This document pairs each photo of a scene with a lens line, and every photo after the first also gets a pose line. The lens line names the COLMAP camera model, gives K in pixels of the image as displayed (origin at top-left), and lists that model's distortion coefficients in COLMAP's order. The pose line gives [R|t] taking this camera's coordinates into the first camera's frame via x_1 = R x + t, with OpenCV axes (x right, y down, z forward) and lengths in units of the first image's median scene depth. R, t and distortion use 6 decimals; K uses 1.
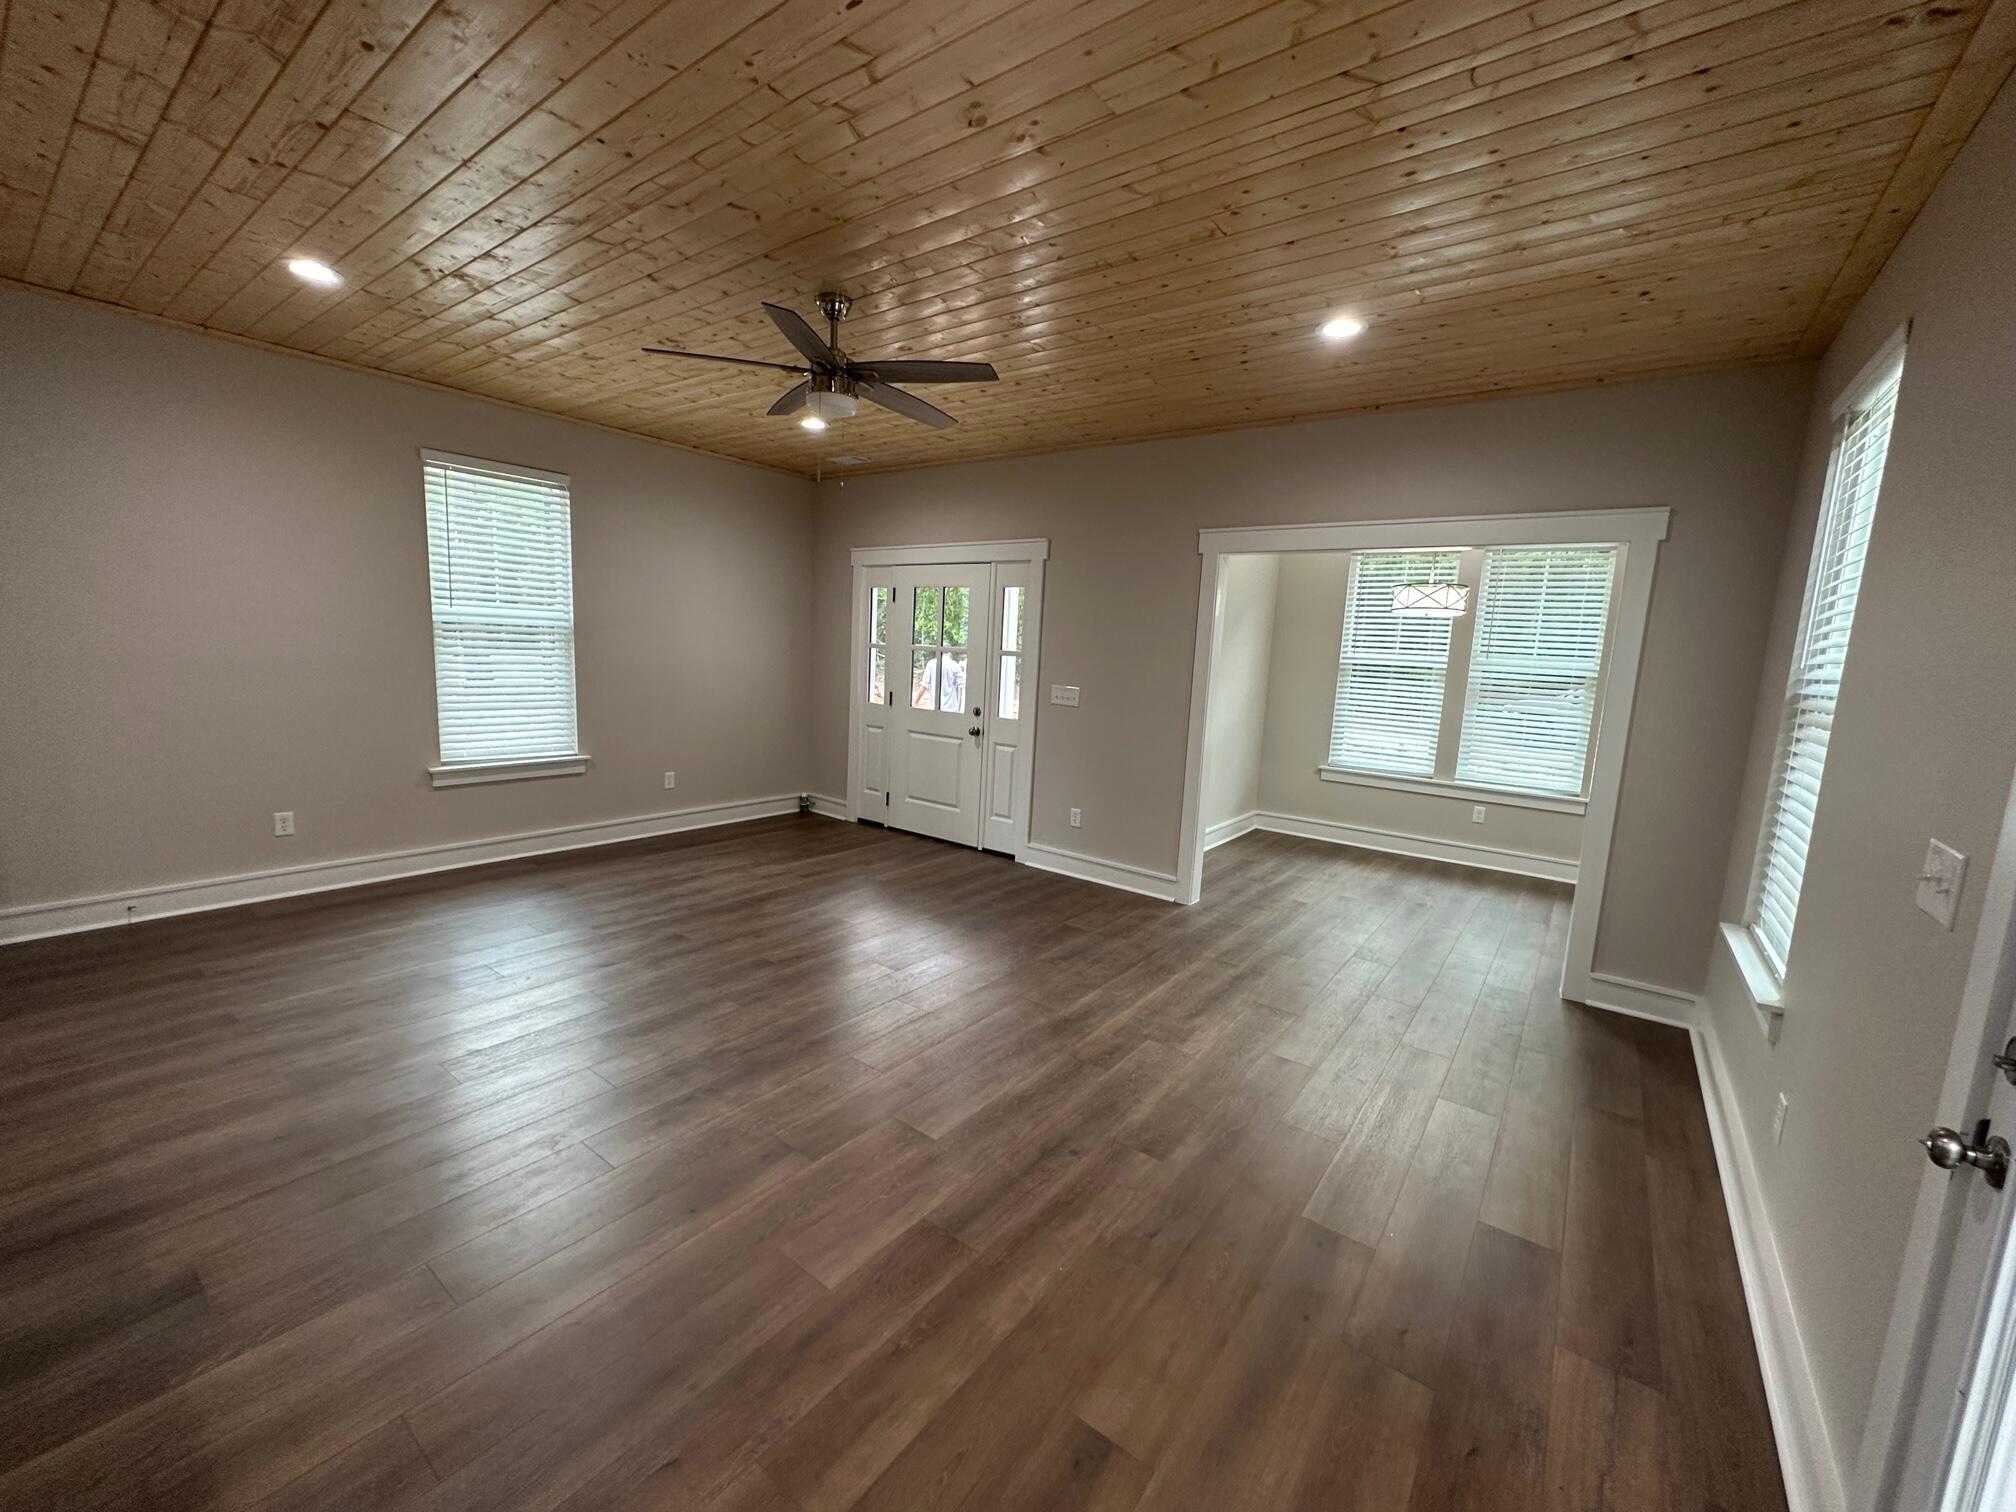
lens RADIAL K [[802.3, 0, 1008.0], [0, 802.3, 756.0], [0, 0, 1]] dist [-0.002391, -0.000335]
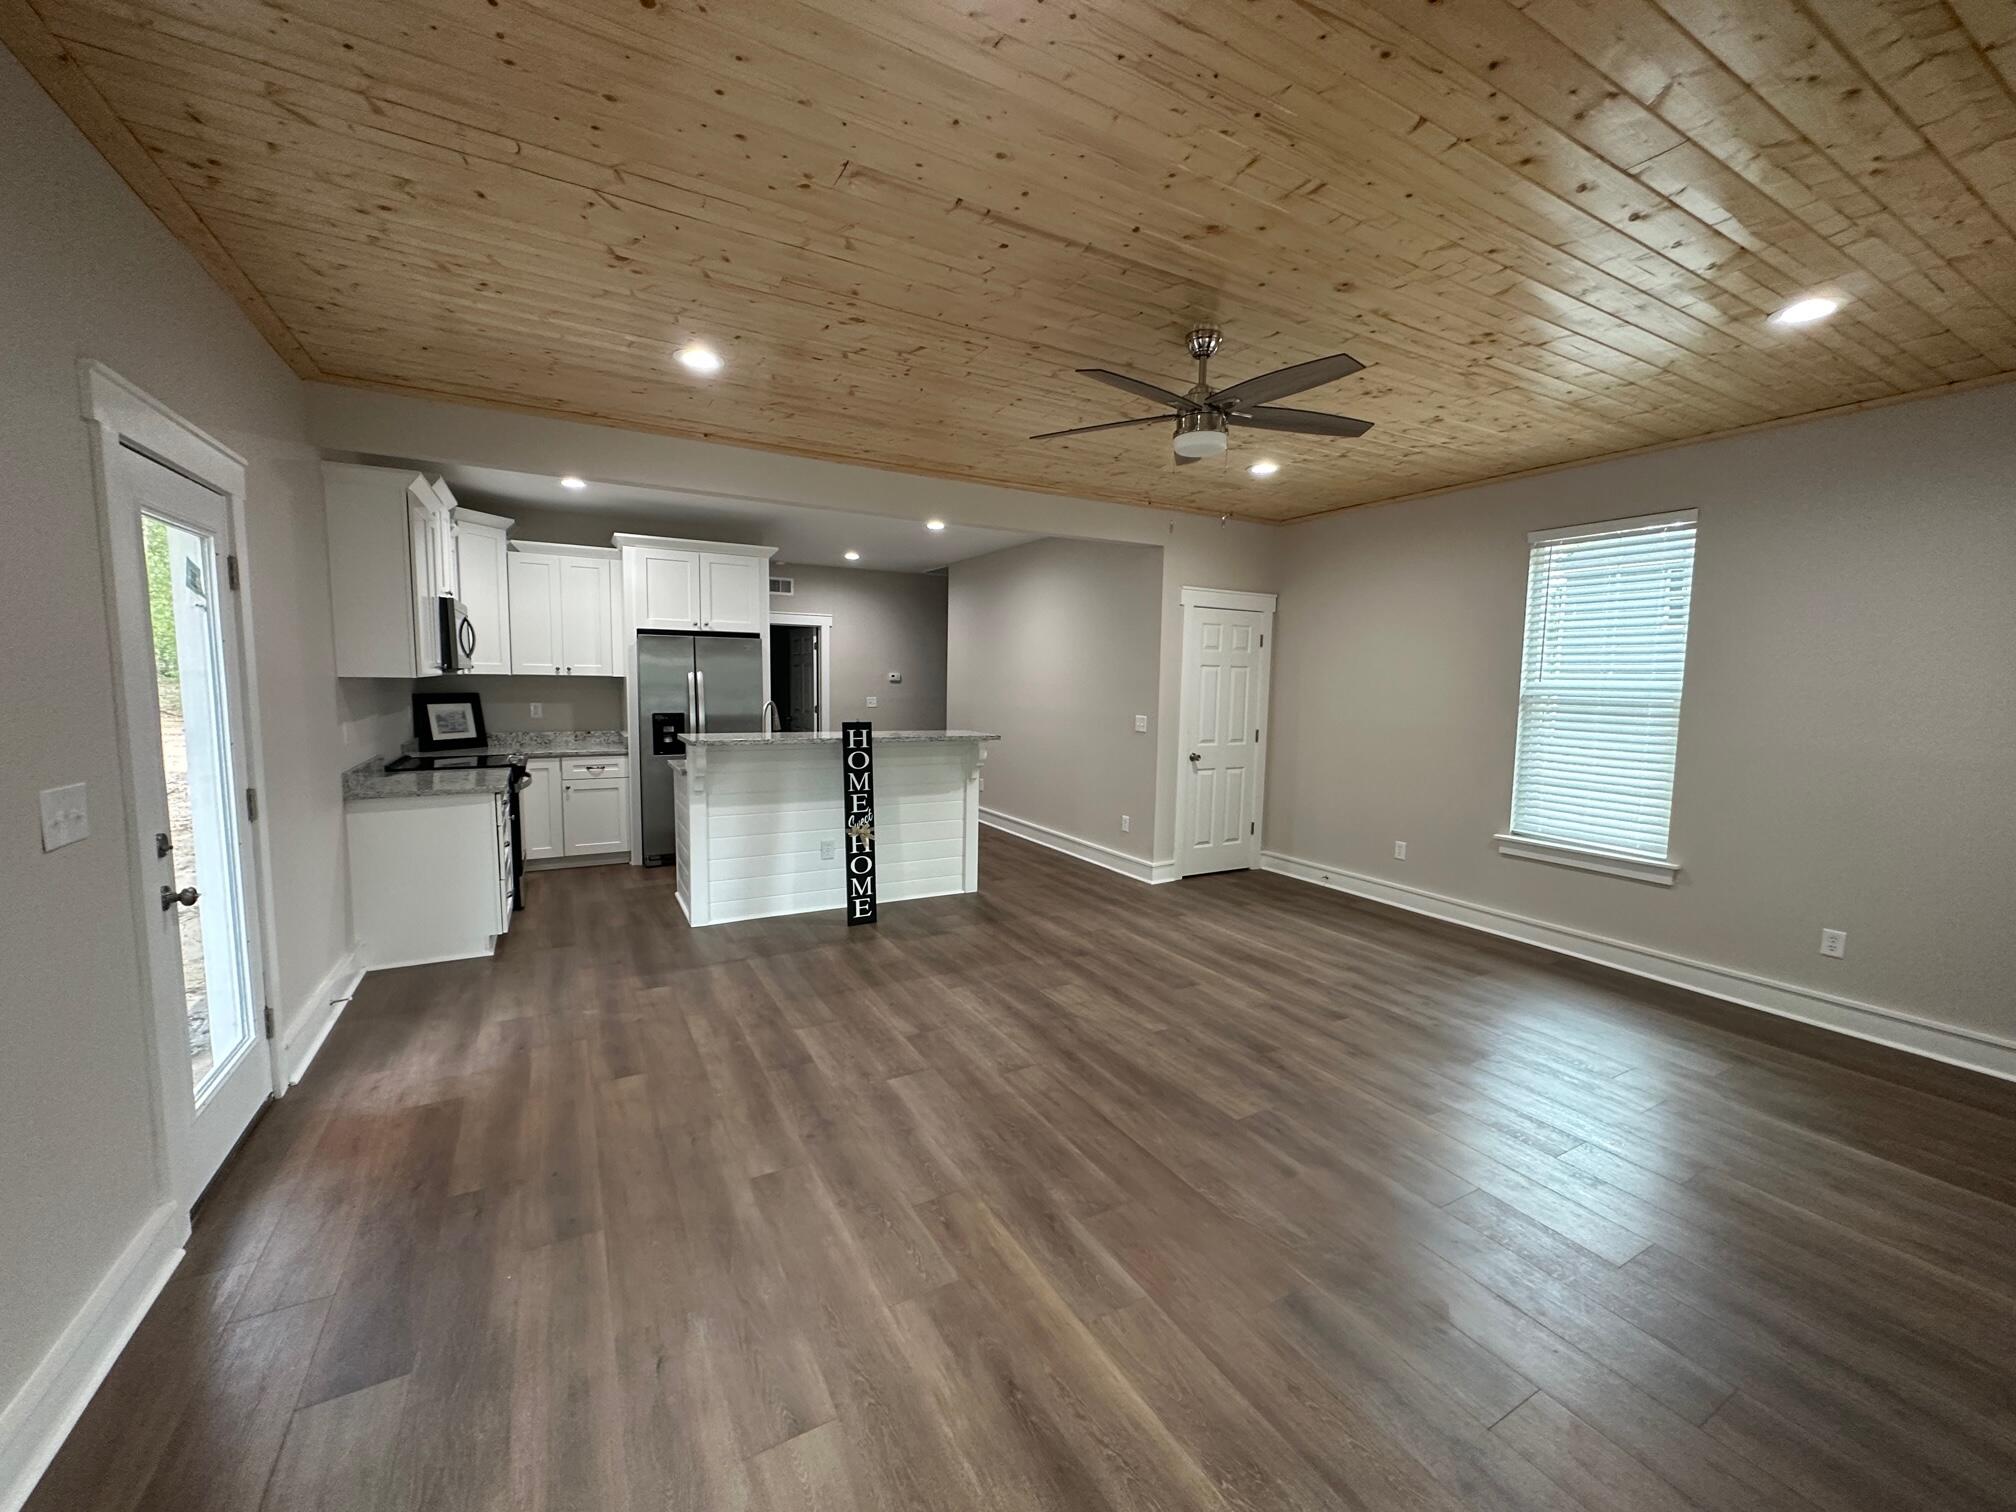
lens RADIAL K [[803.5, 0, 1007.6], [0, 803.5, 754.5], [0, 0, 1]] dist [-0.002092, 0.000034]
pose [[-0.405508, 0.030269, -0.913590, 0.493367], [-0.165597, 0.980482, 0.105987, -0.090848], [0.898967, 0.194267, -0.392581, 0.808267]]
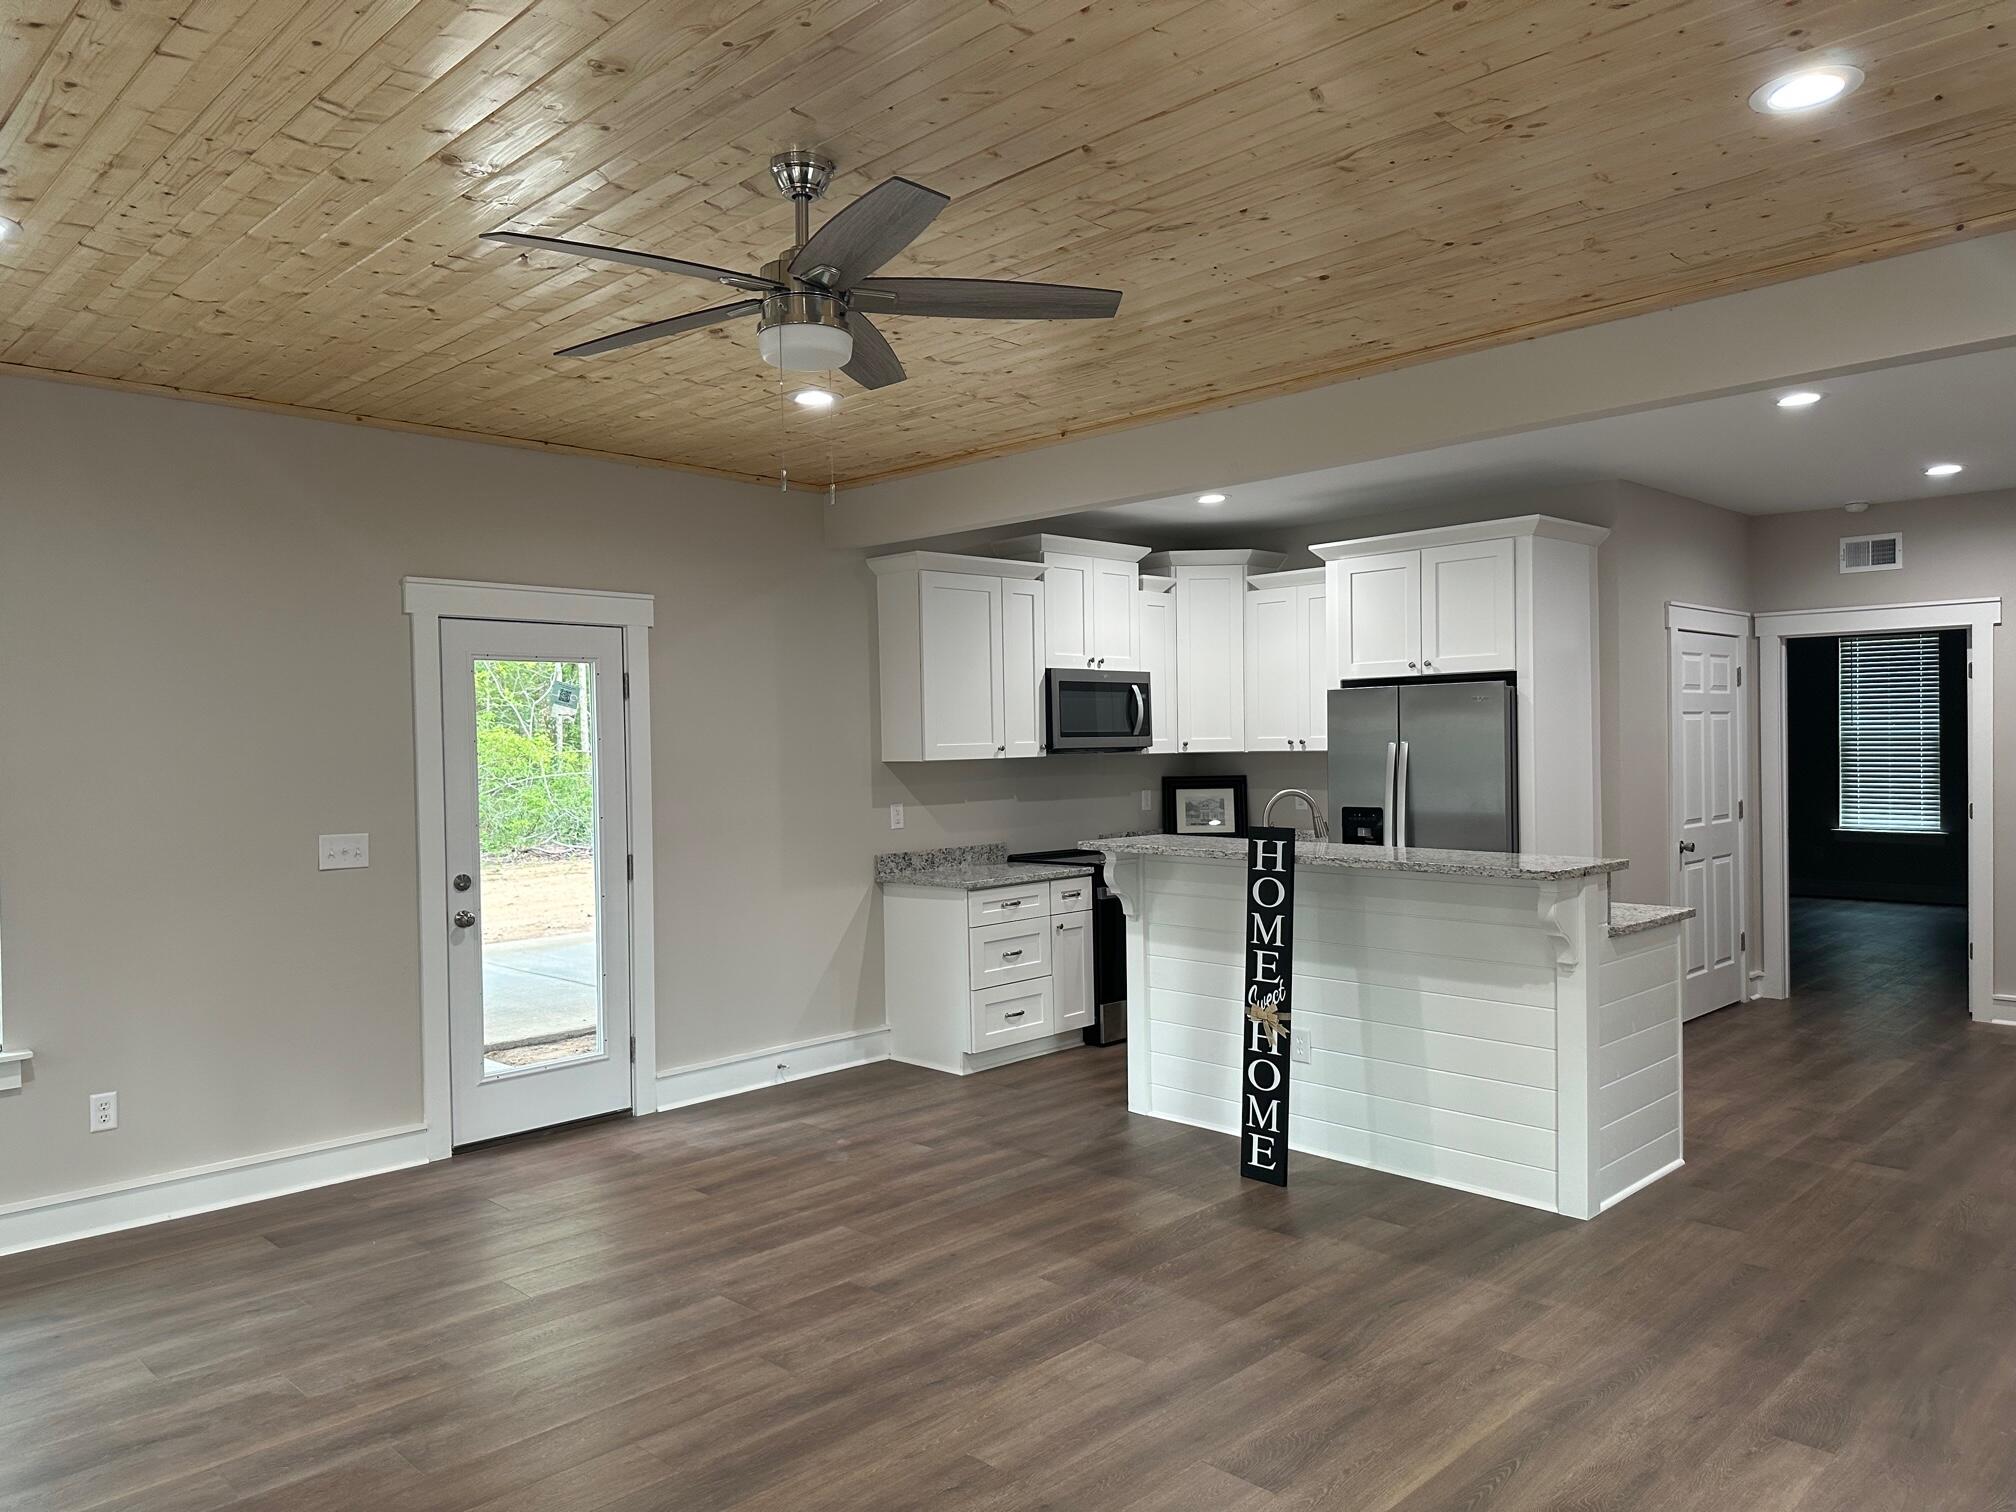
lens RADIAL K [[1407.4, 0, 1011.4], [0, 1407.4, 761.0], [0, 0, 1]] dist [0.091730, -0.123563]
pose [[-0.989145, -0.036583, 0.142319, -0.329667], [-0.013617, 0.987168, 0.159104, -0.205906], [-0.146313, 0.155439, -0.976950, 1.280024]]
